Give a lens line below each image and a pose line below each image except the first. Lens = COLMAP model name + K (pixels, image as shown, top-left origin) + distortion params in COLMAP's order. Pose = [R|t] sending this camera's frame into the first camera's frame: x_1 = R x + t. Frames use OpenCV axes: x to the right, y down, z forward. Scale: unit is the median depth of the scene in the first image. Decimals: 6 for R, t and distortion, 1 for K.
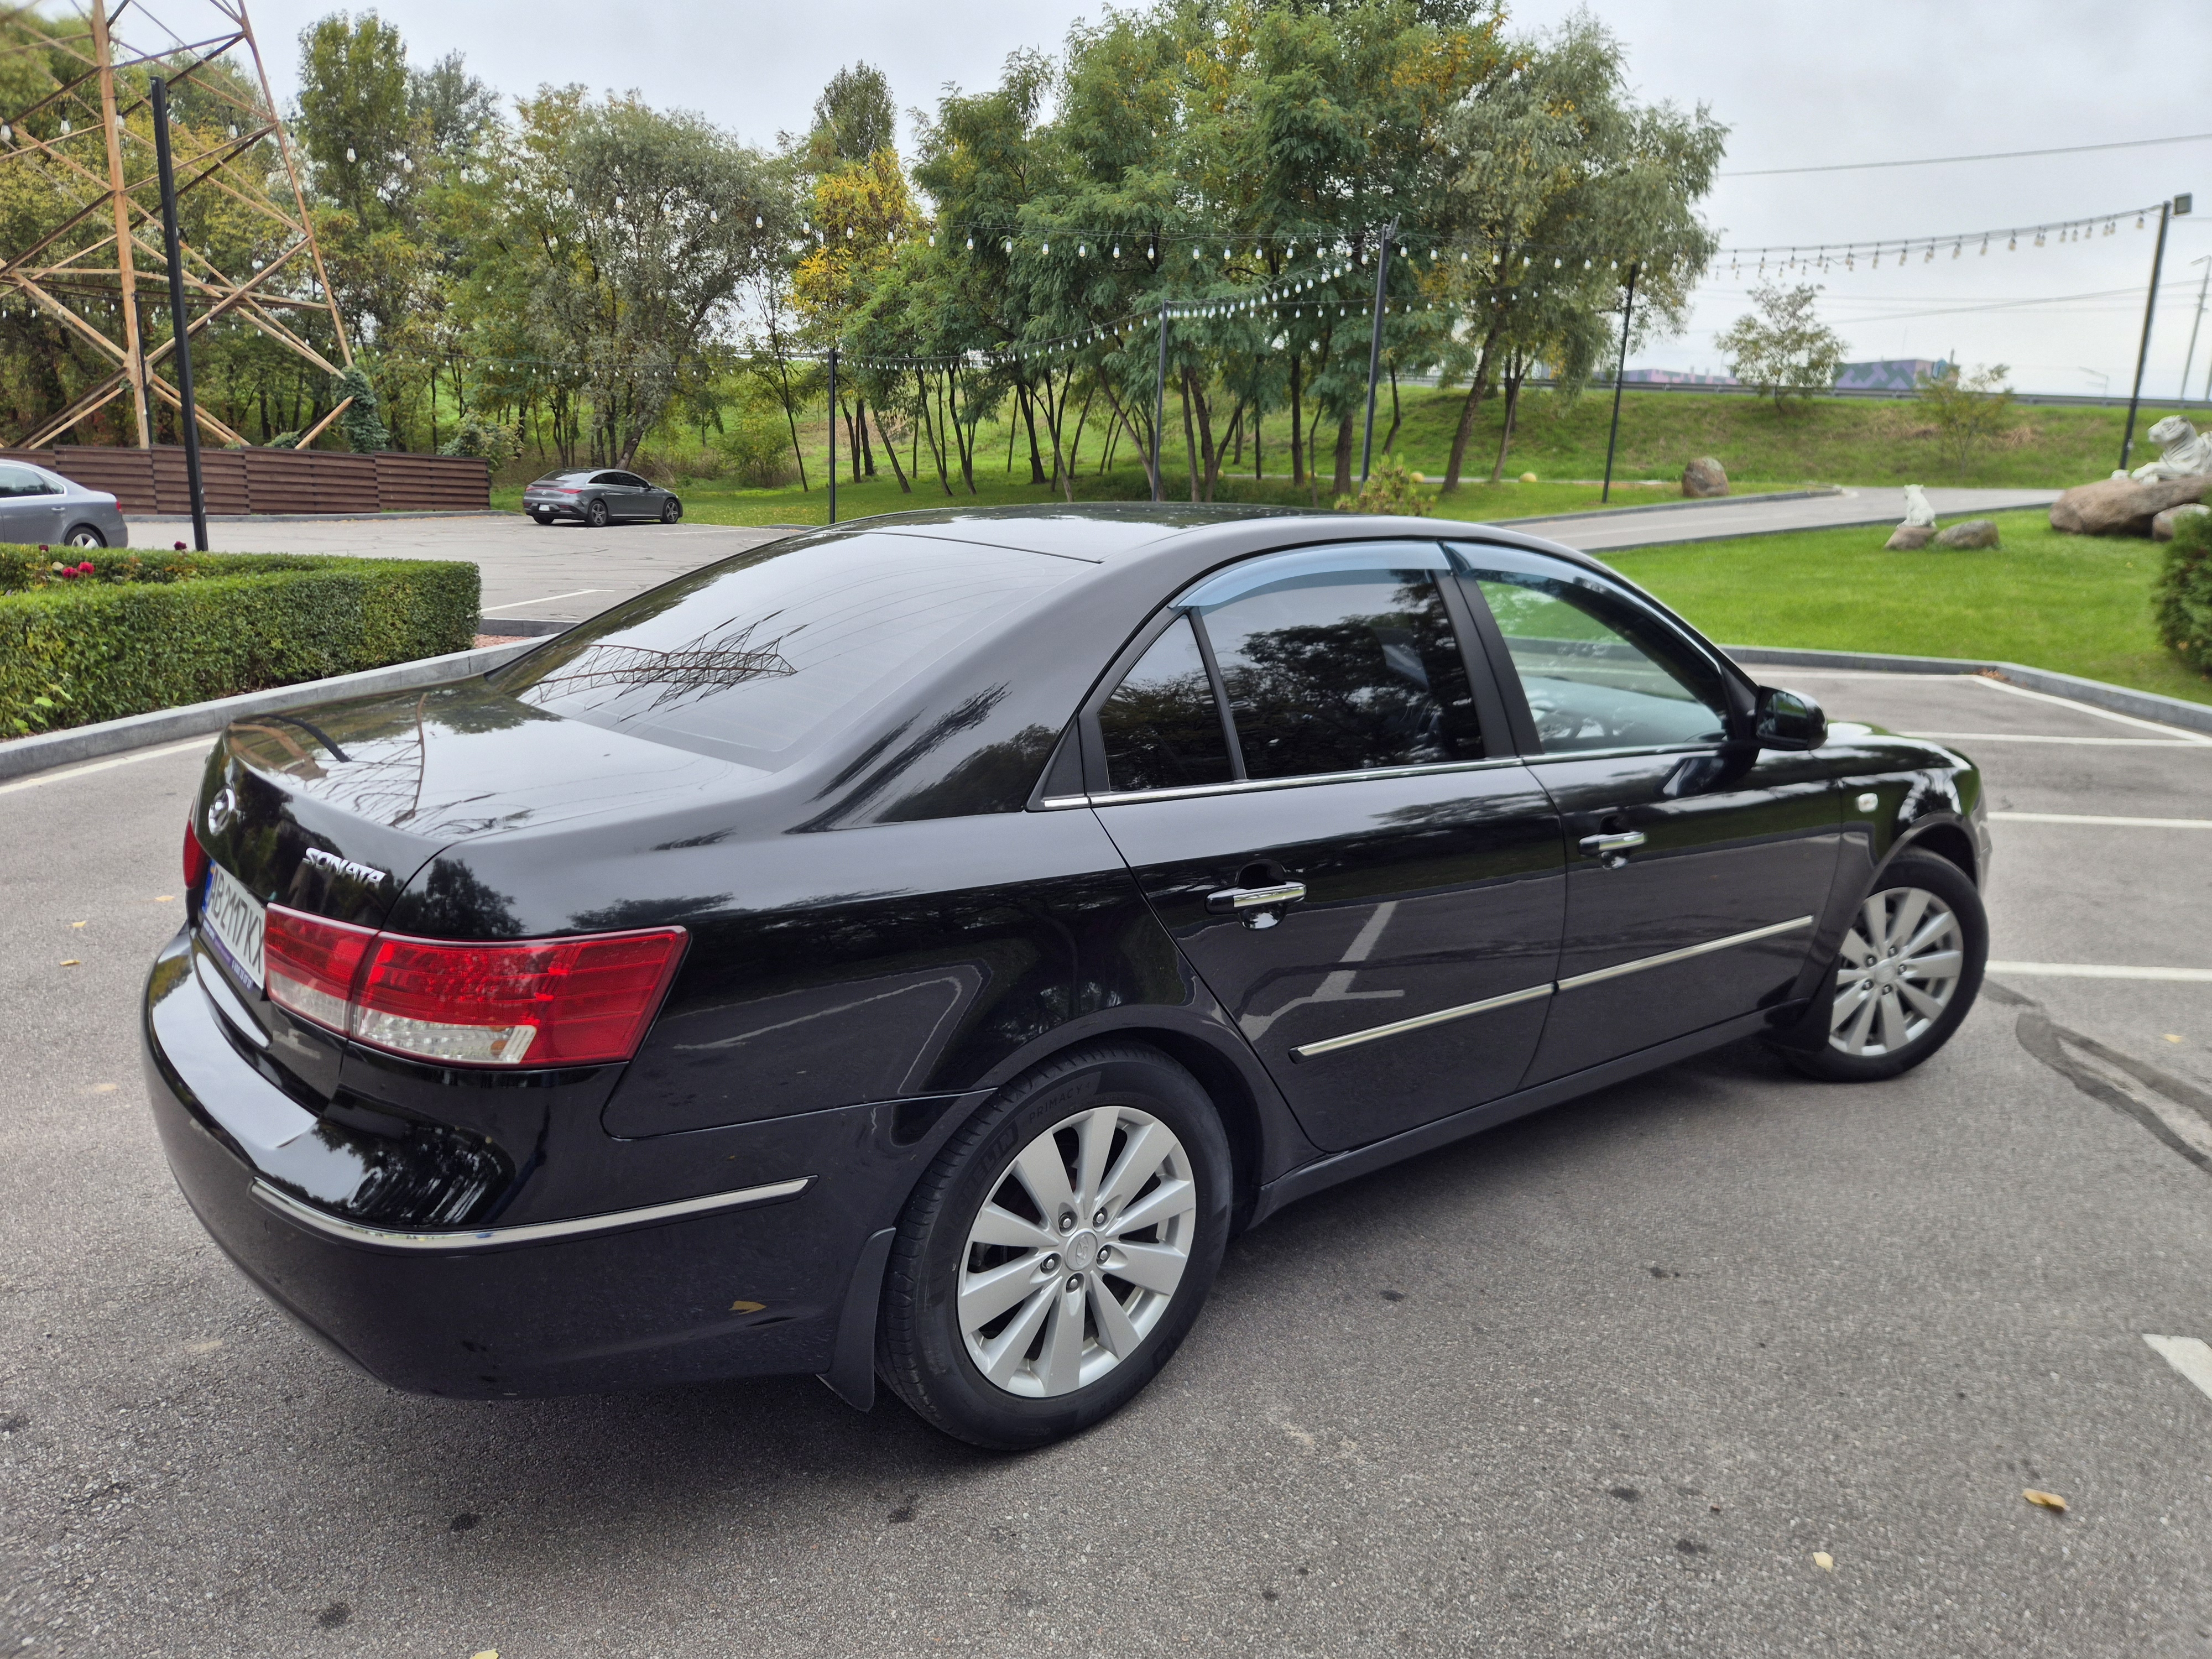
lens RADIAL K [[1531.4, 0, 1023.6], [0, 1531.4, 828.3], [0, 0, 1]] dist [0.088097, -0.094211]
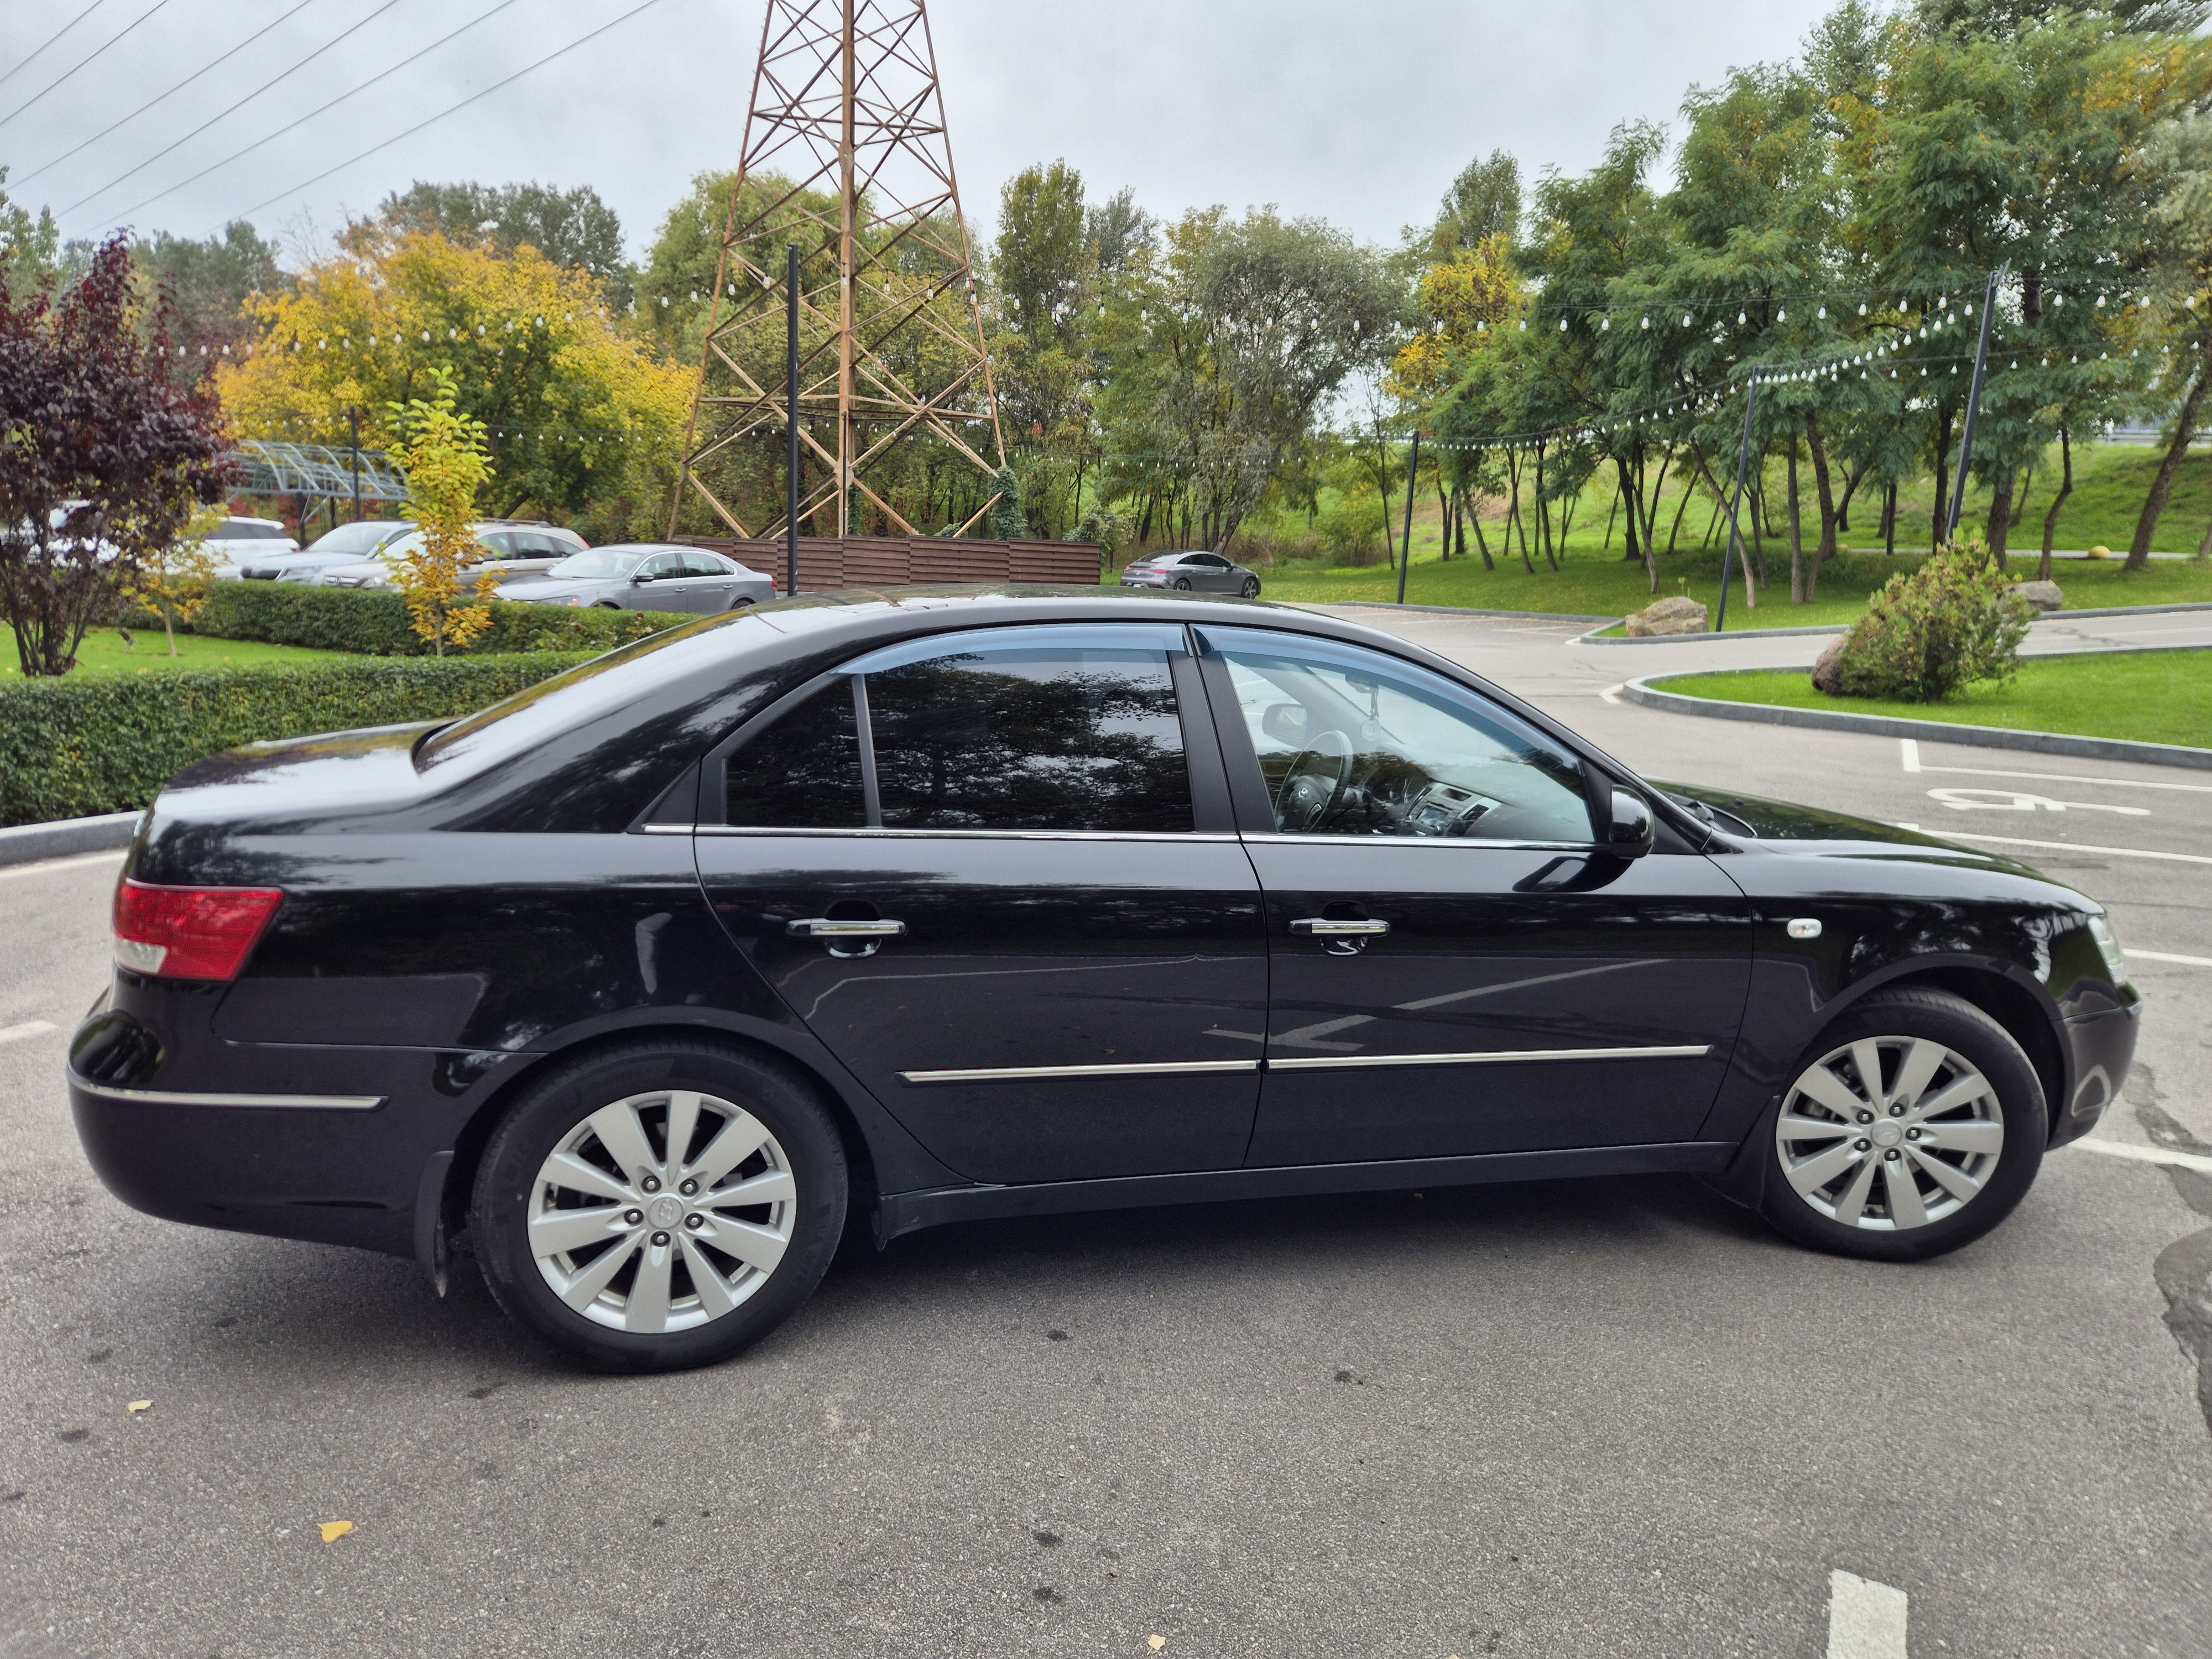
lens RADIAL K [[1531.8, 0, 1068.7], [0, 1531.8, 797.2], [0, 0, 1]] dist [0.087572, -0.078091]
pose [[0.902808, 0.064642, -0.425157, 0.119680], [-0.093461, 0.994501, -0.047255, -0.002072], [0.419764, 0.082398, 0.903885, 0.005487]]
